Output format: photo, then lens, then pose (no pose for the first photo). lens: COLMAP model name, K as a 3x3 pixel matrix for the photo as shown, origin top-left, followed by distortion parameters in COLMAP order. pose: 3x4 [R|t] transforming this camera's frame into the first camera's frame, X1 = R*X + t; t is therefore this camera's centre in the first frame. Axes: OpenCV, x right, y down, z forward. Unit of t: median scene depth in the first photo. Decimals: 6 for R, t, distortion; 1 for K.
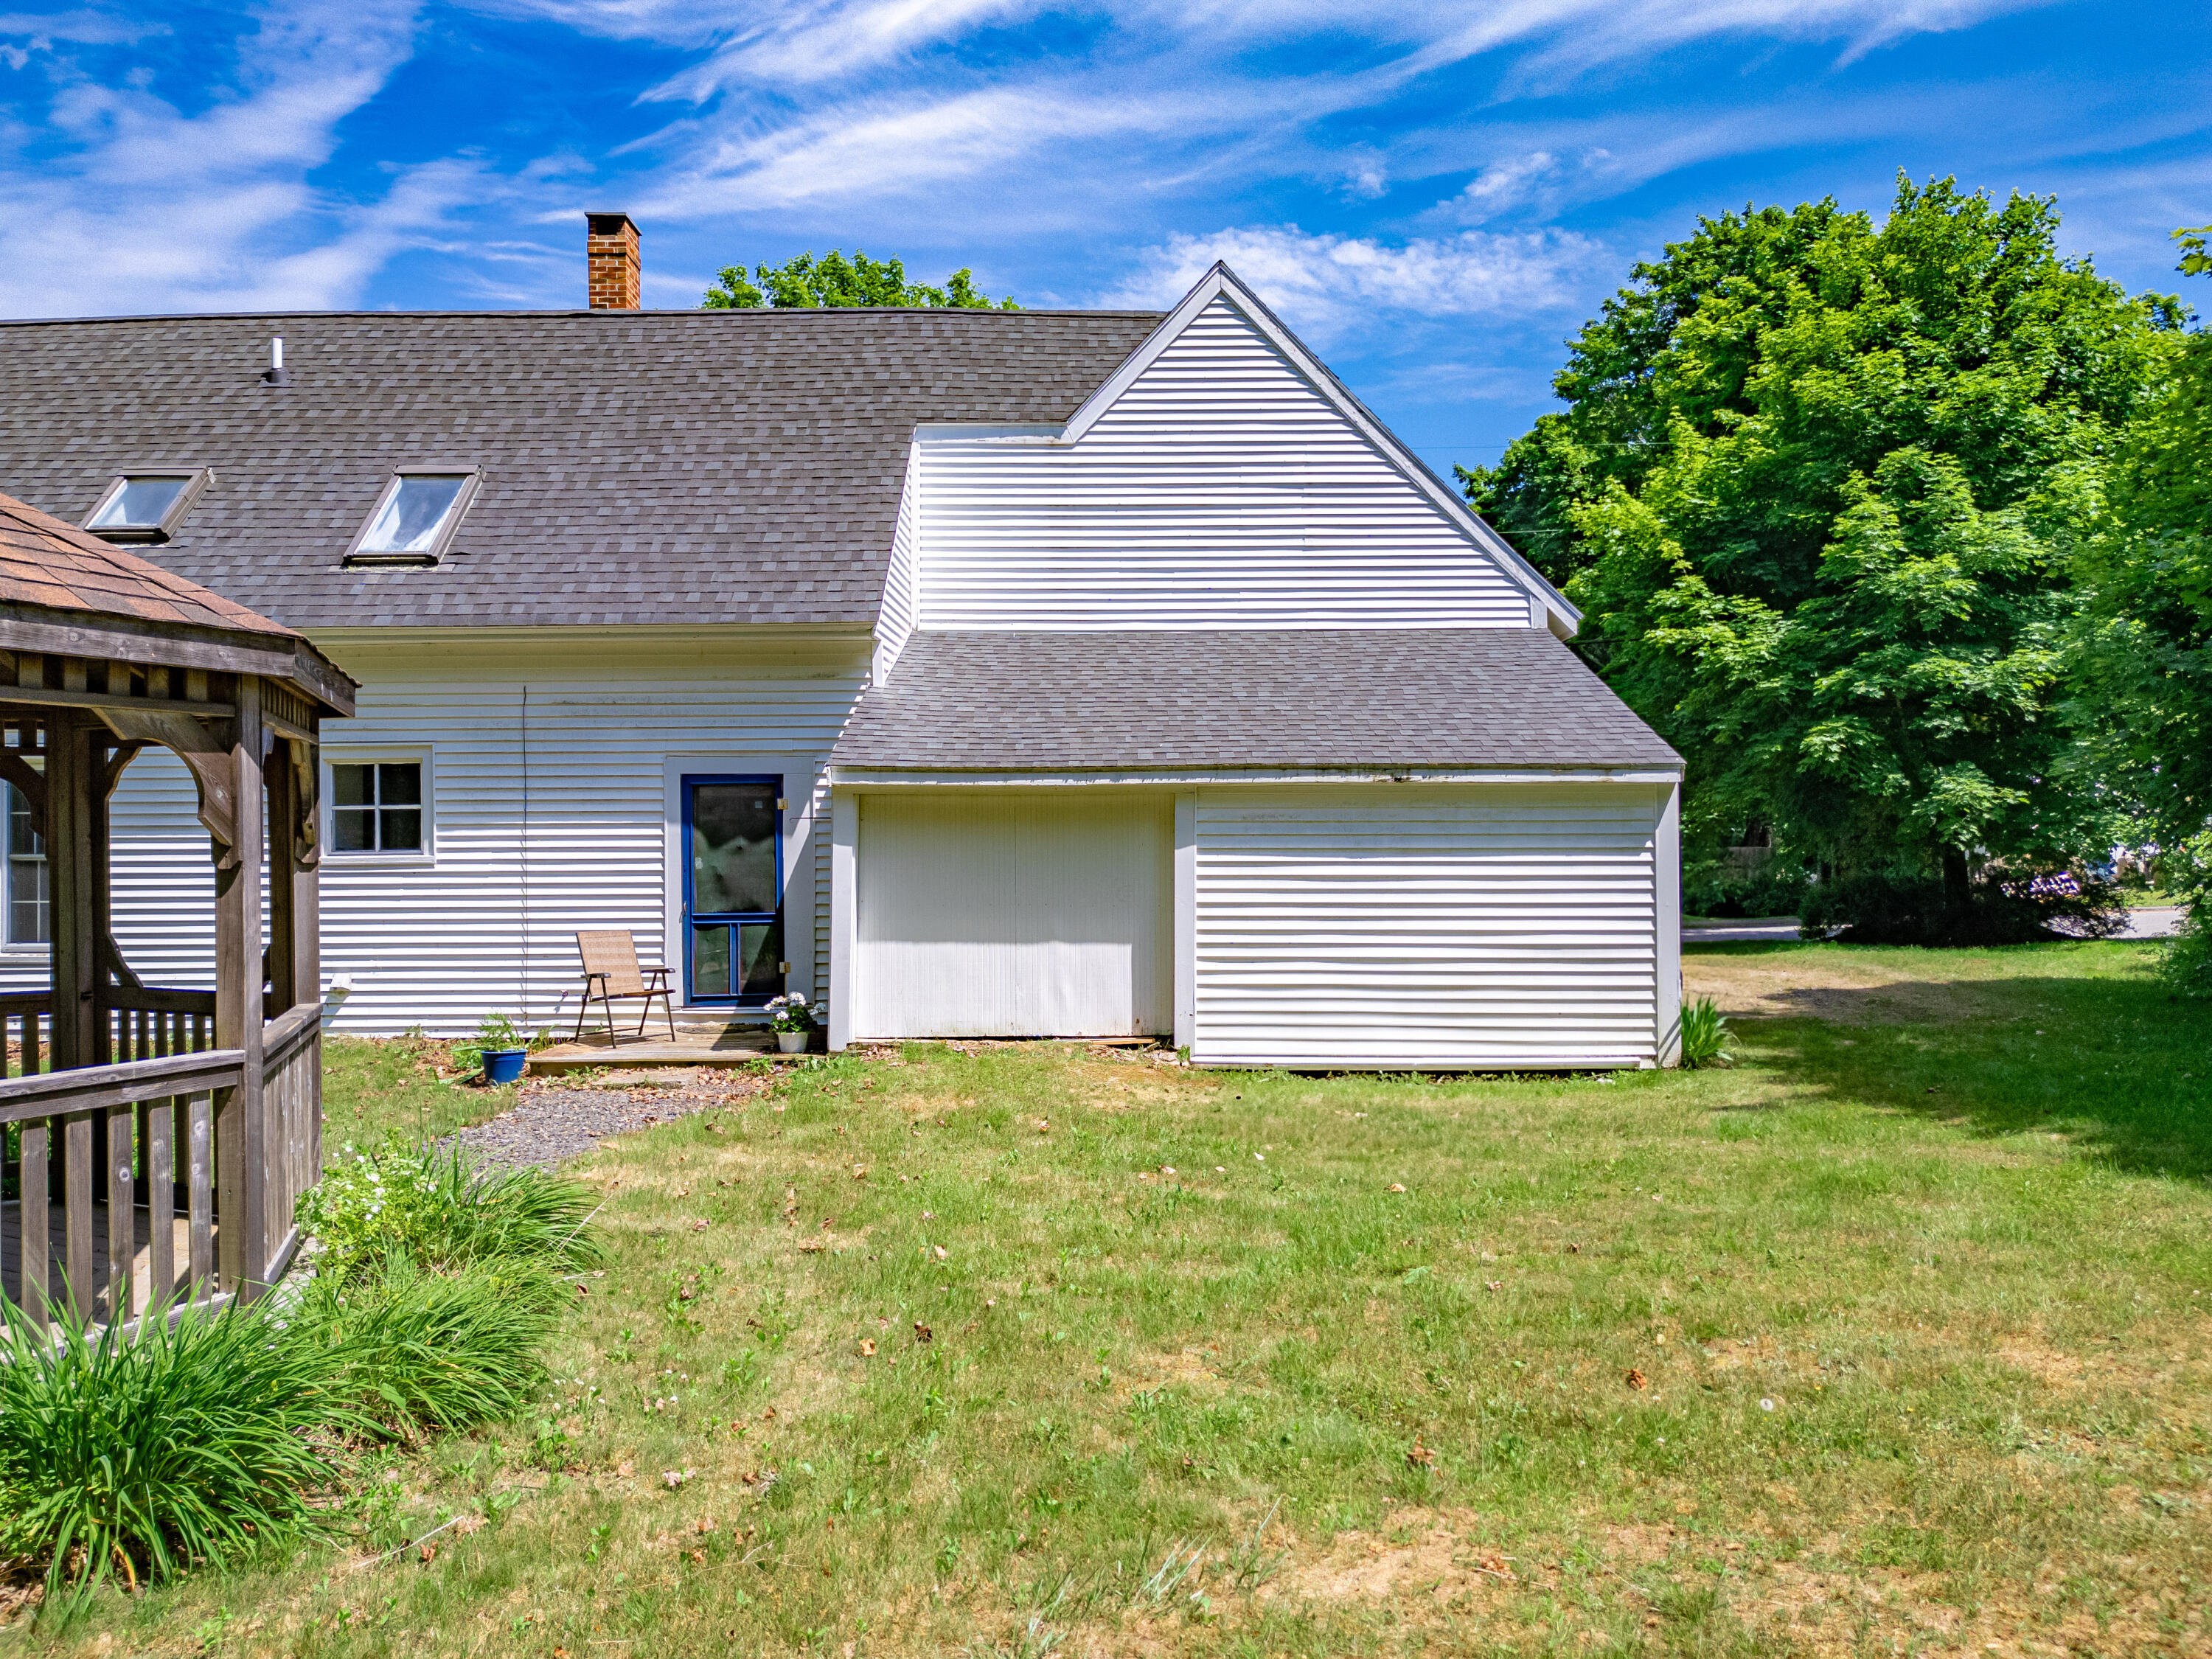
lens RADIAL K [[1529.6, 0, 1117.5], [0, 1529.6, 835.5], [0, 0, 1]] dist [0.006671, -0.000935]
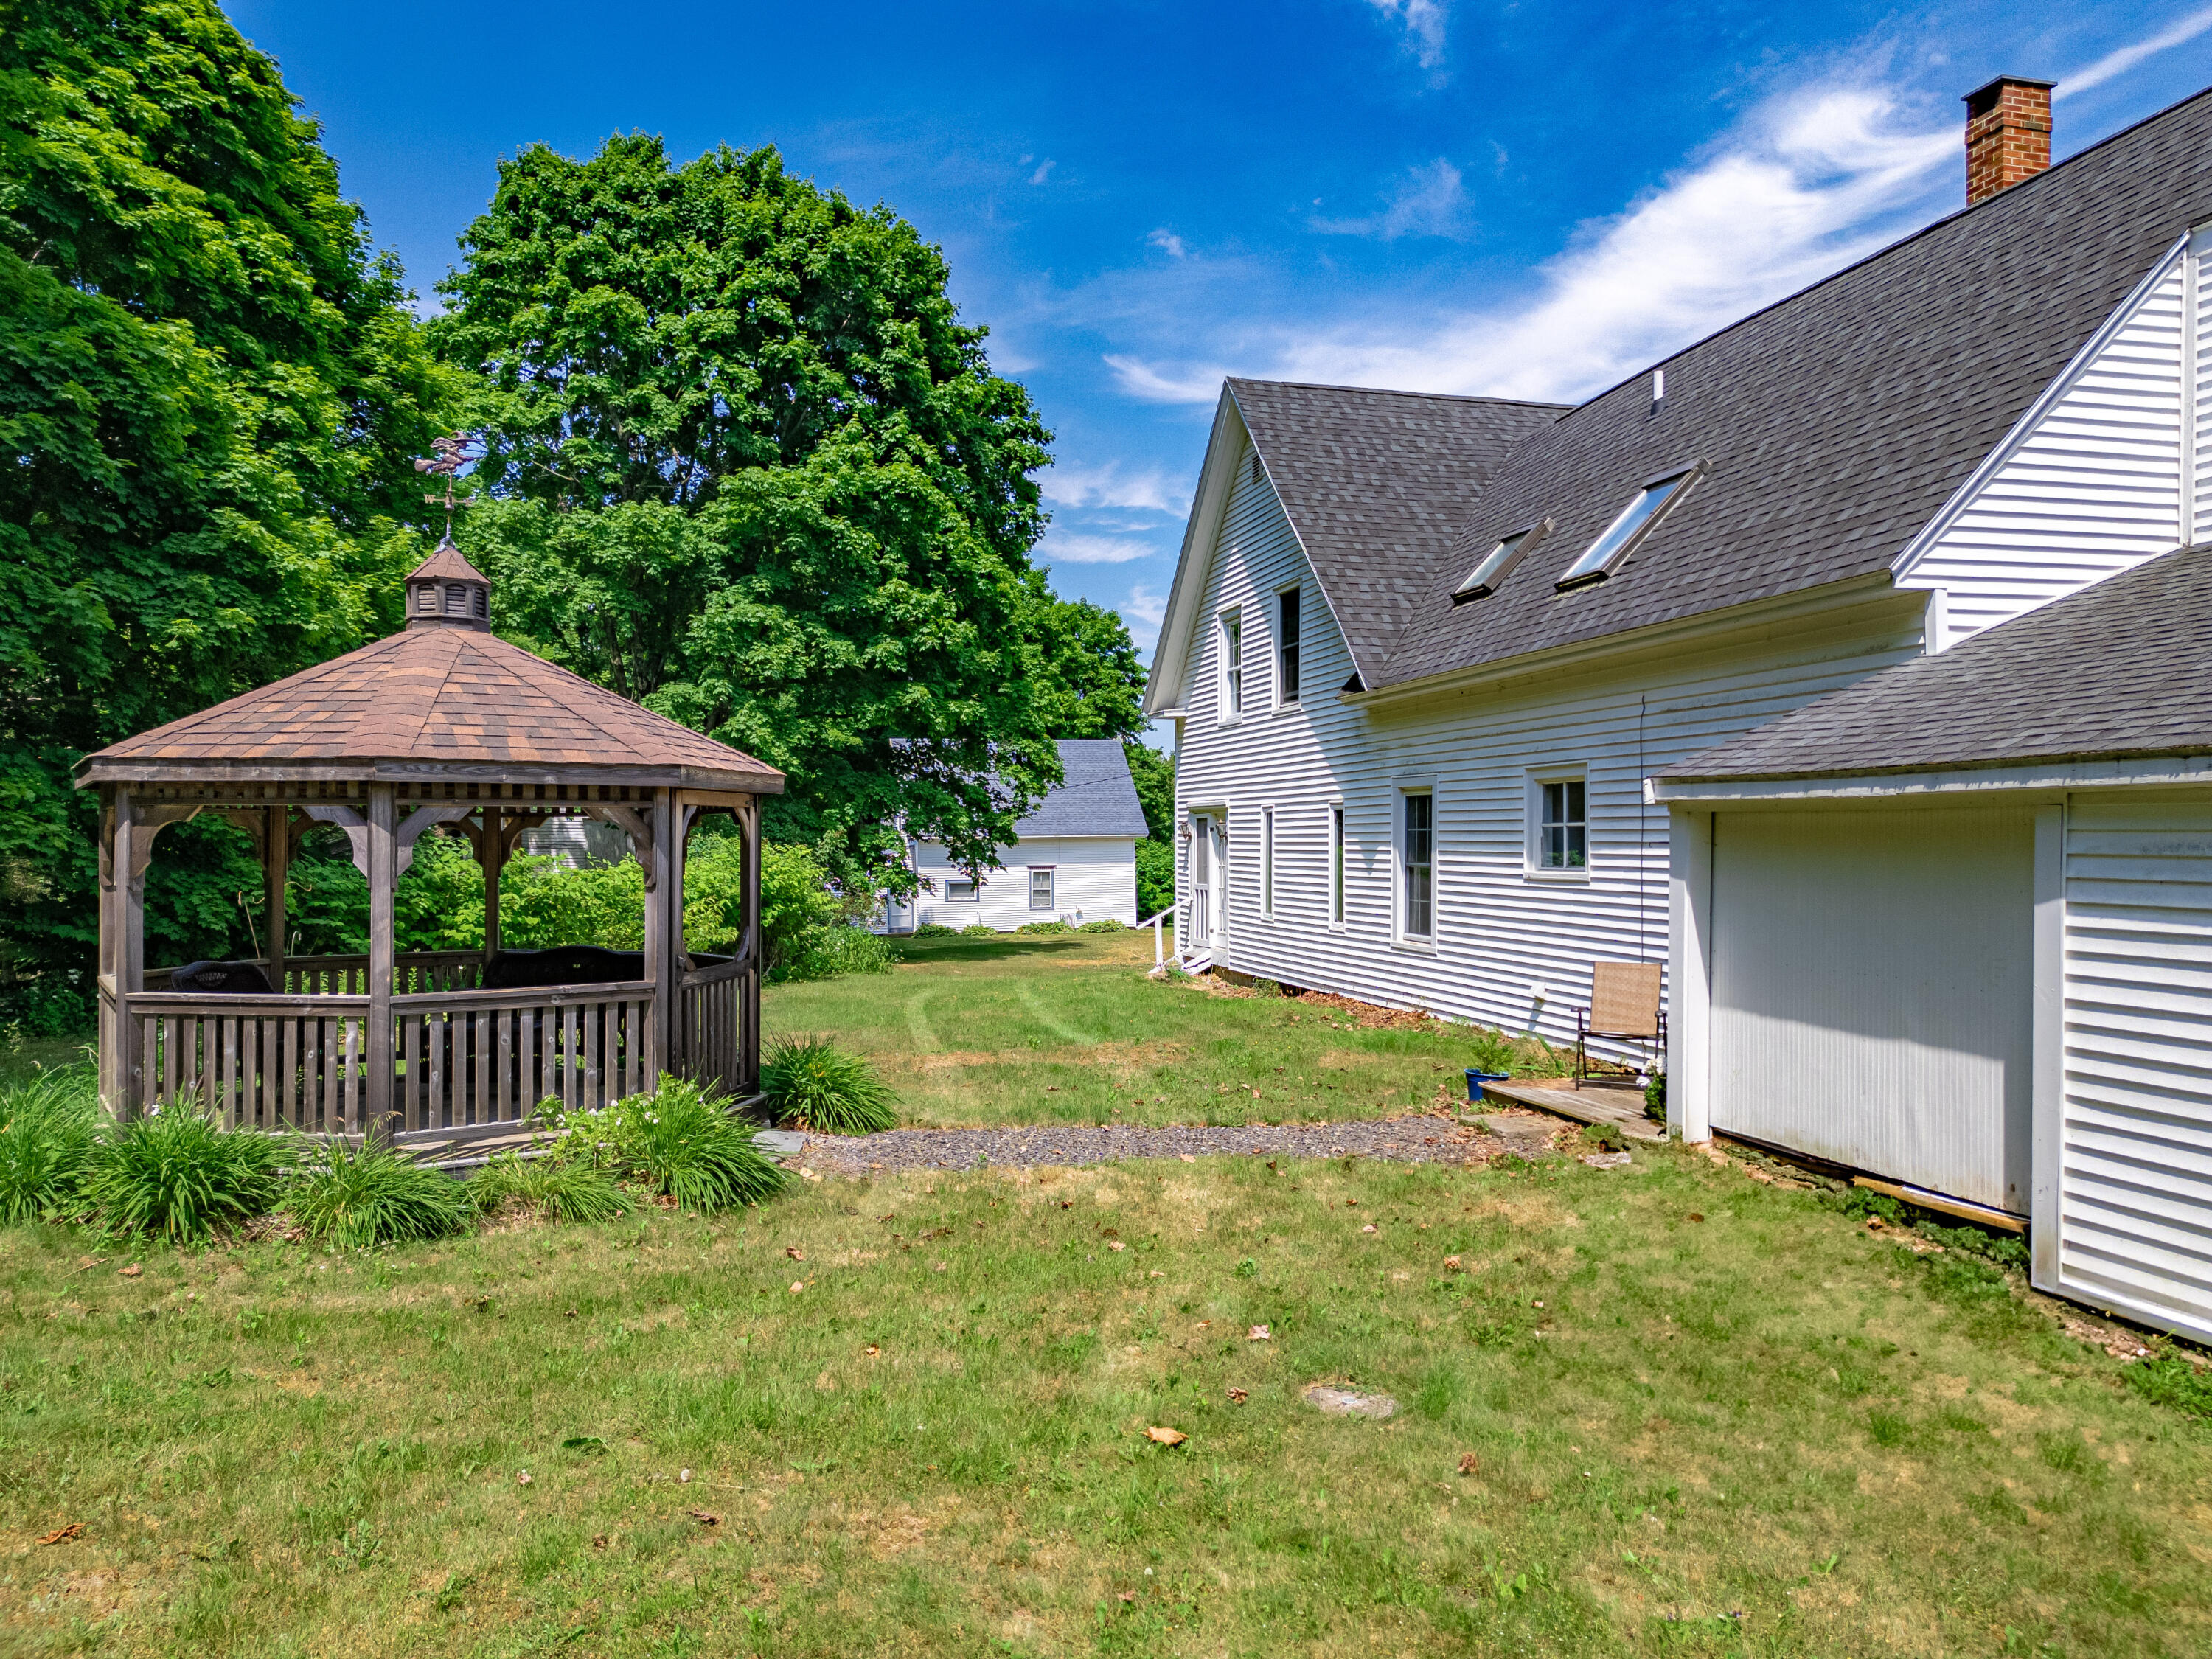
lens RADIAL K [[1529.6, 0, 1115.9], [0, 1529.6, 827.9], [0, 0, 1]] dist [0.006671, -0.000935]
pose [[0.265343, -0.000165, -0.964154, 0.430613], [0.000865, 1.000000, 0.000067, -0.016587], [0.964154, -0.000852, 0.265343, 0.441741]]
